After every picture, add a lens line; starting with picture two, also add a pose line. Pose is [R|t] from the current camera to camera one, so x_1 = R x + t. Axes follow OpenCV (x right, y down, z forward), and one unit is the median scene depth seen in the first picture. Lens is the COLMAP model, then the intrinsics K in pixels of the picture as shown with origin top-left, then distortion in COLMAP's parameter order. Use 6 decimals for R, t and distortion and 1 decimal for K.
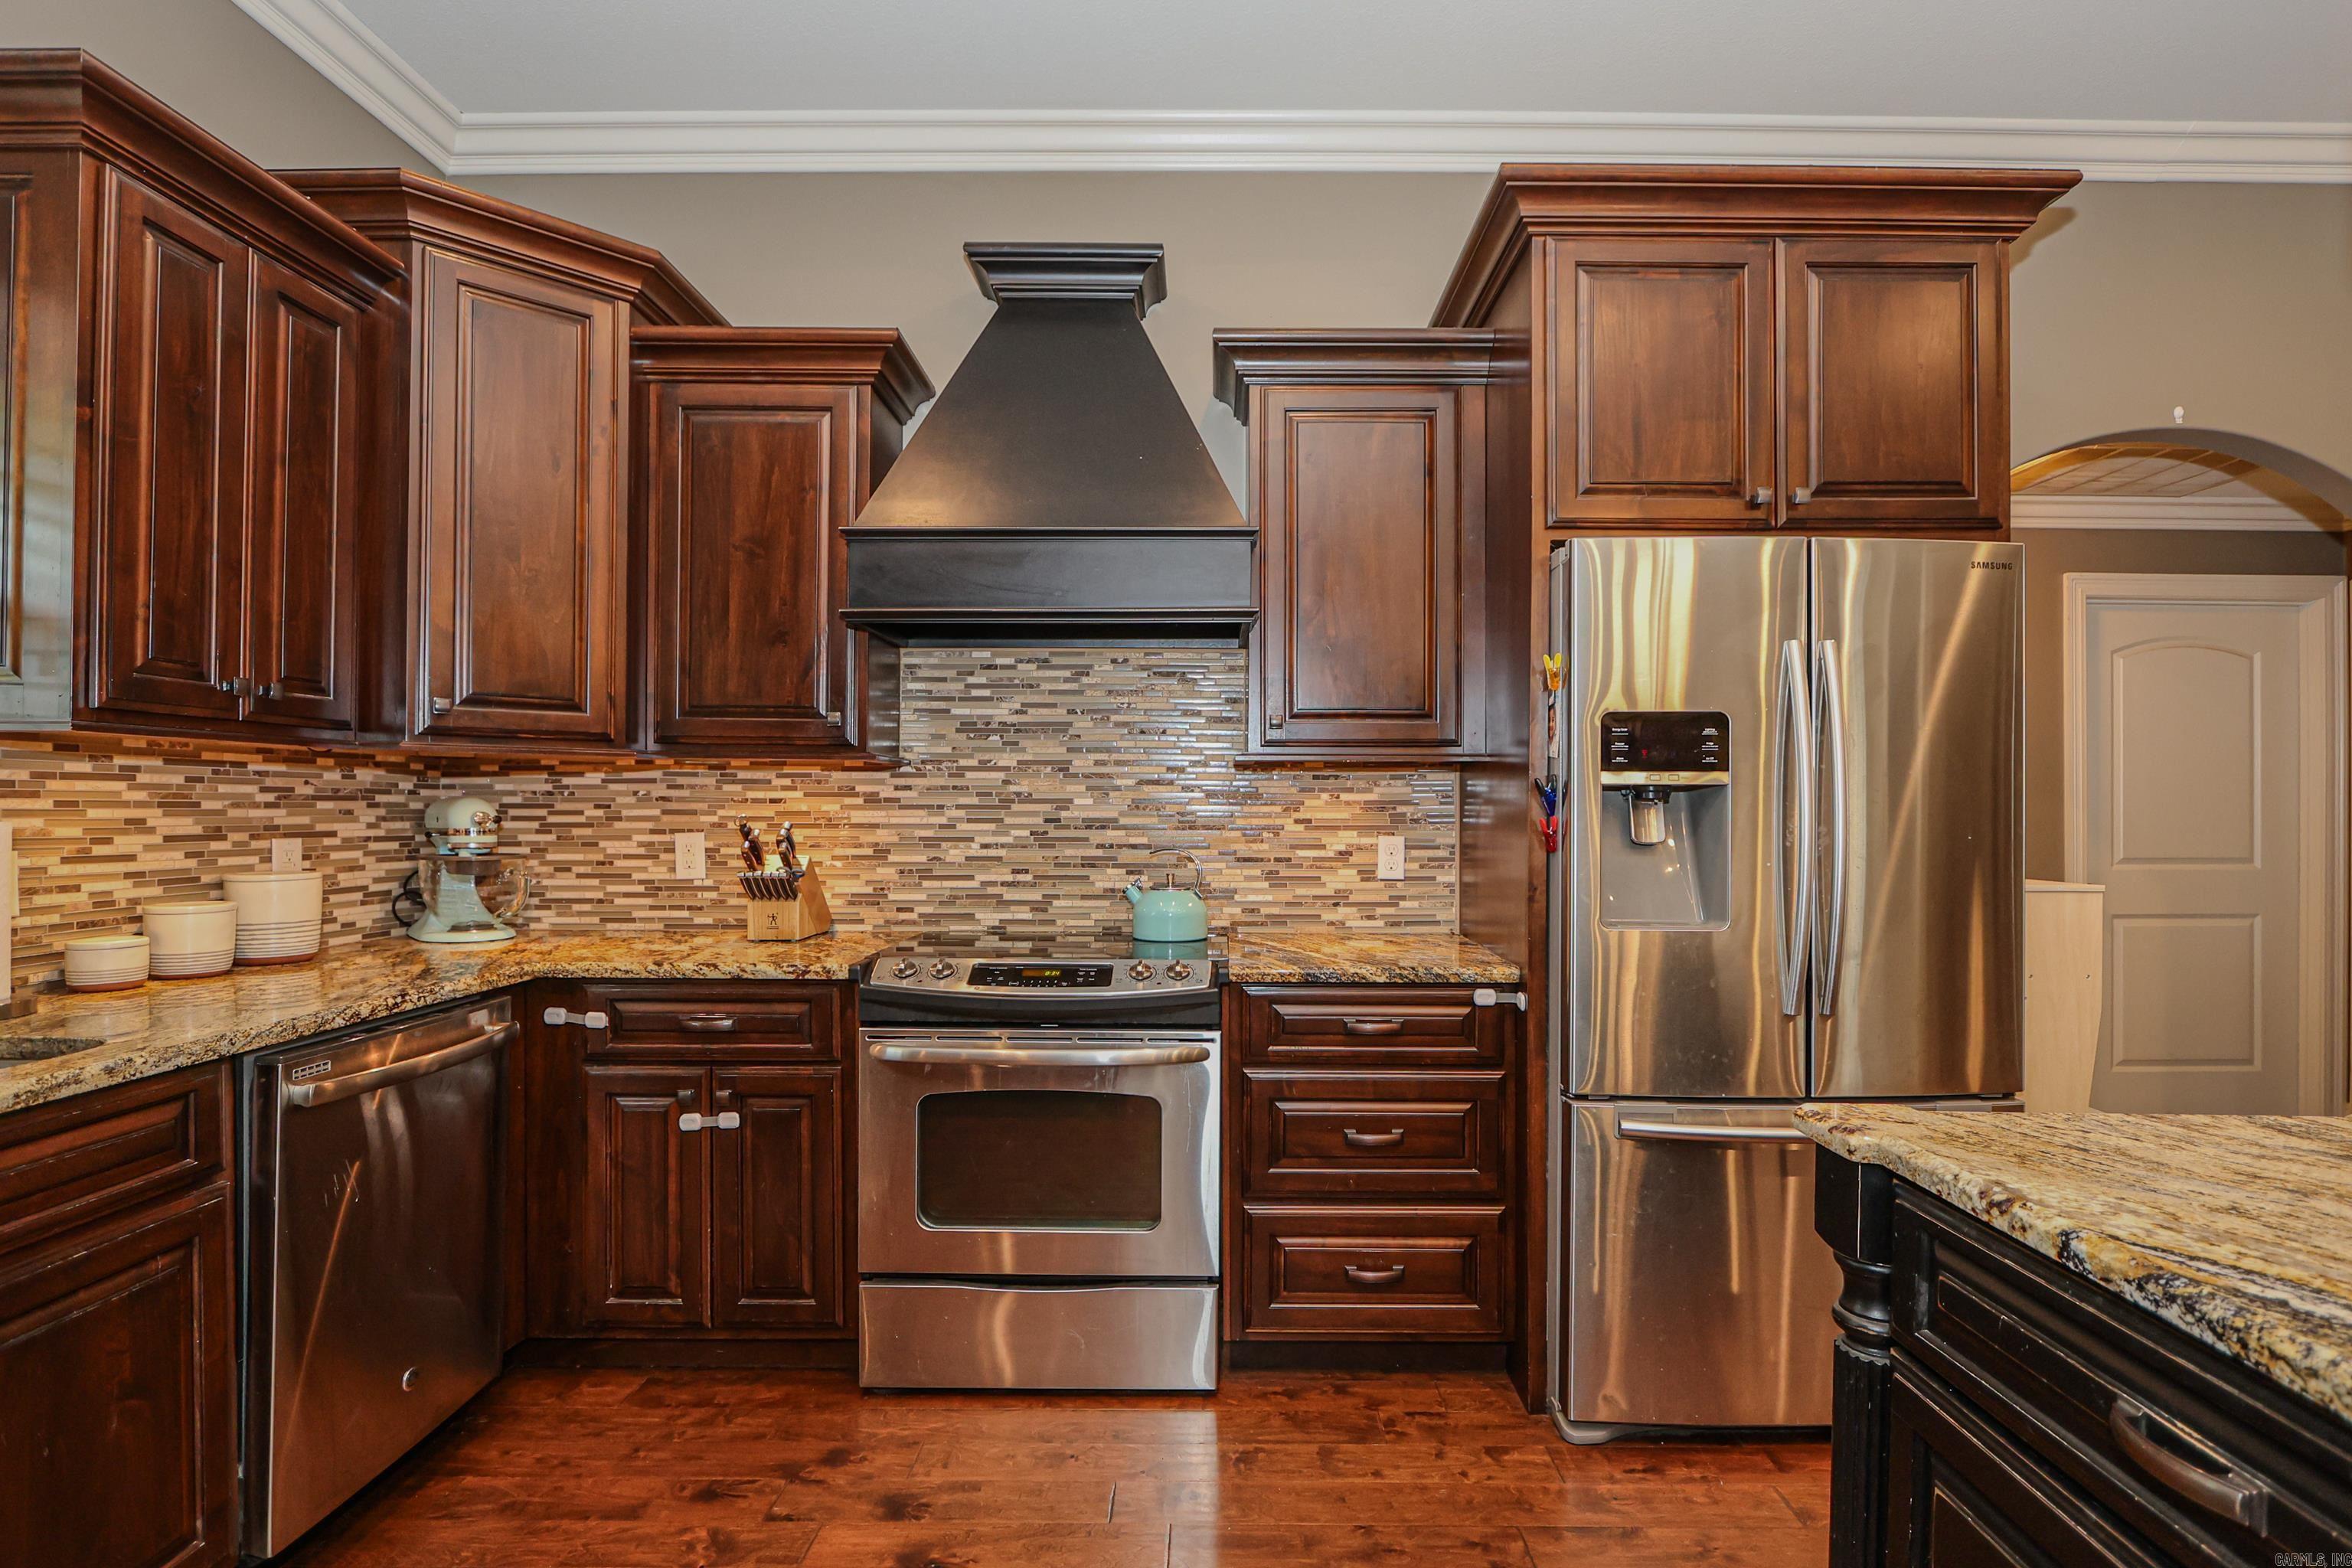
lens RADIAL K [[1152.8, 0, 1213.3], [0, 1152.8, 802.1], [0, 0, 1]] dist [-0.013684, -0.000147]
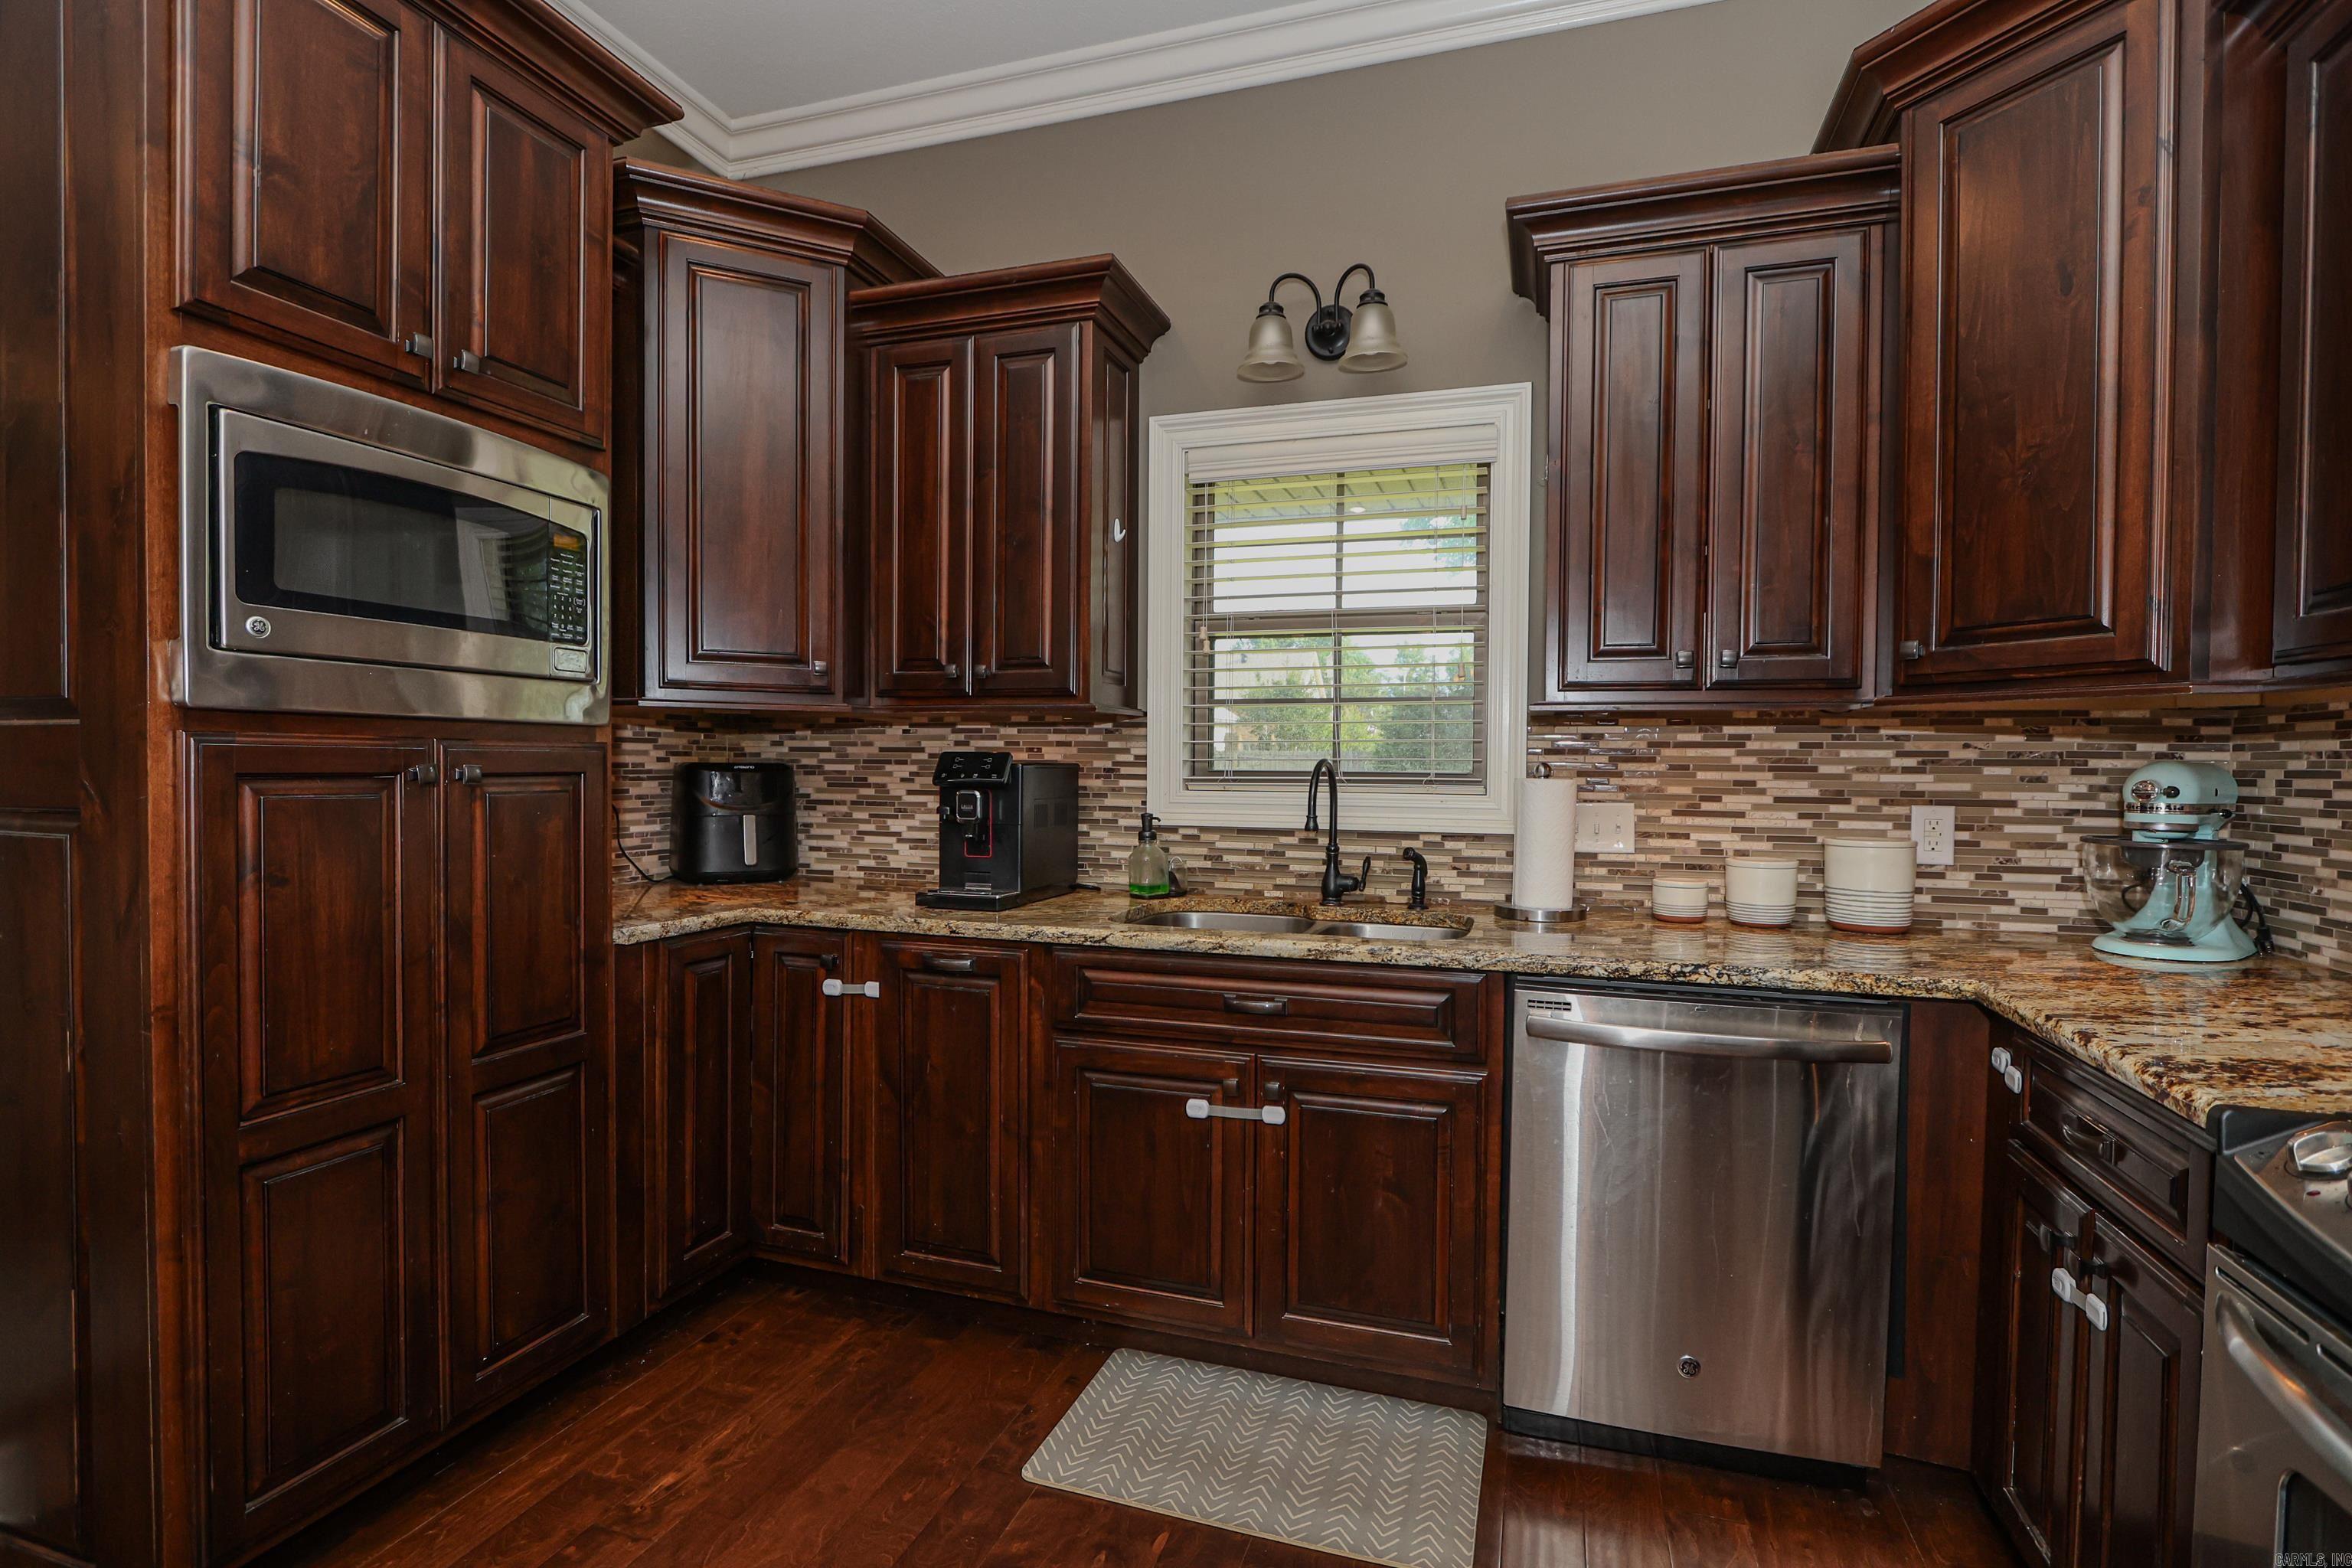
lens RADIAL K [[1081.8, 0, 1196.5], [0, 1081.8, 788.6], [0, 0, 1]] dist [-0.013063, 0.000415]
pose [[-0.305545, 0.014952, -0.952060, 0.192077], [-0.006908, 0.999816, 0.017919, 0.005260], [0.952152, 0.012052, -0.305386, 0.613195]]
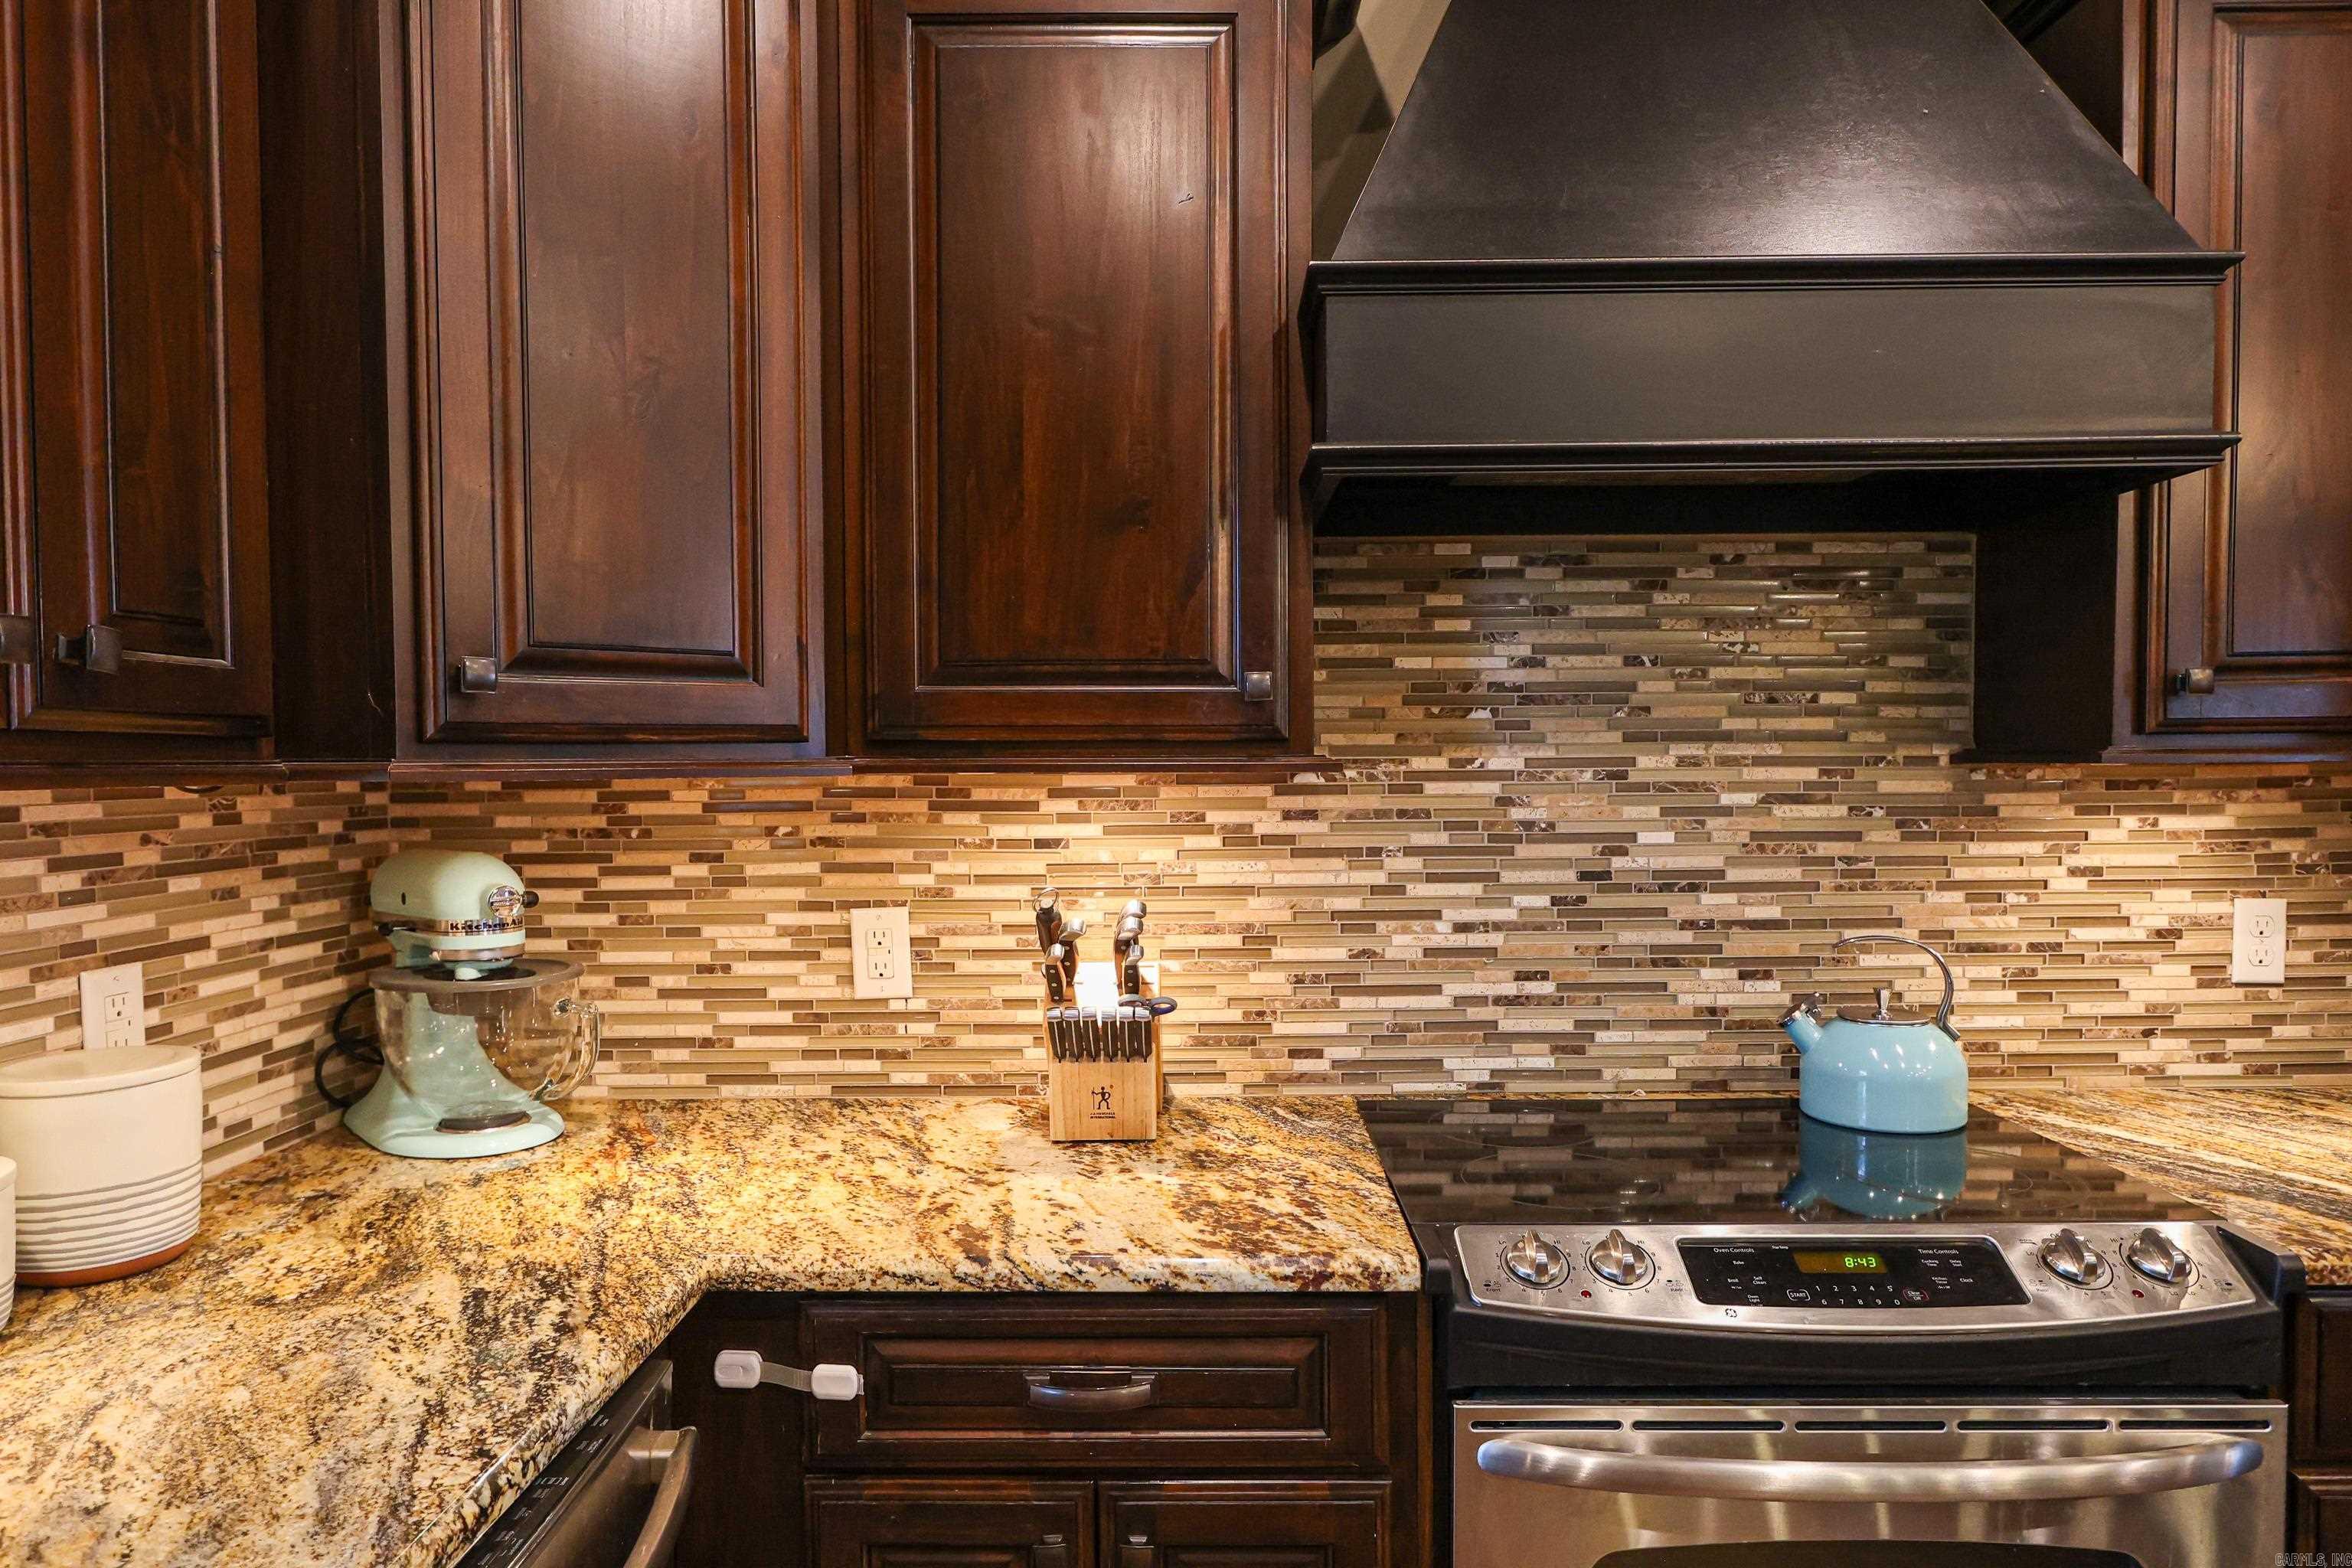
lens RADIAL K [[1443.1, 0, 1177.6], [0, 1443.1, 809.2], [0, 0, 1]] dist [-0.015888, 0.003889]
pose [[0.999904, -0.011628, -0.007501, -0.337440], [0.011907, 0.999199, 0.038192, -0.042282], [0.007051, -0.038277, 0.999242, 0.385434]]
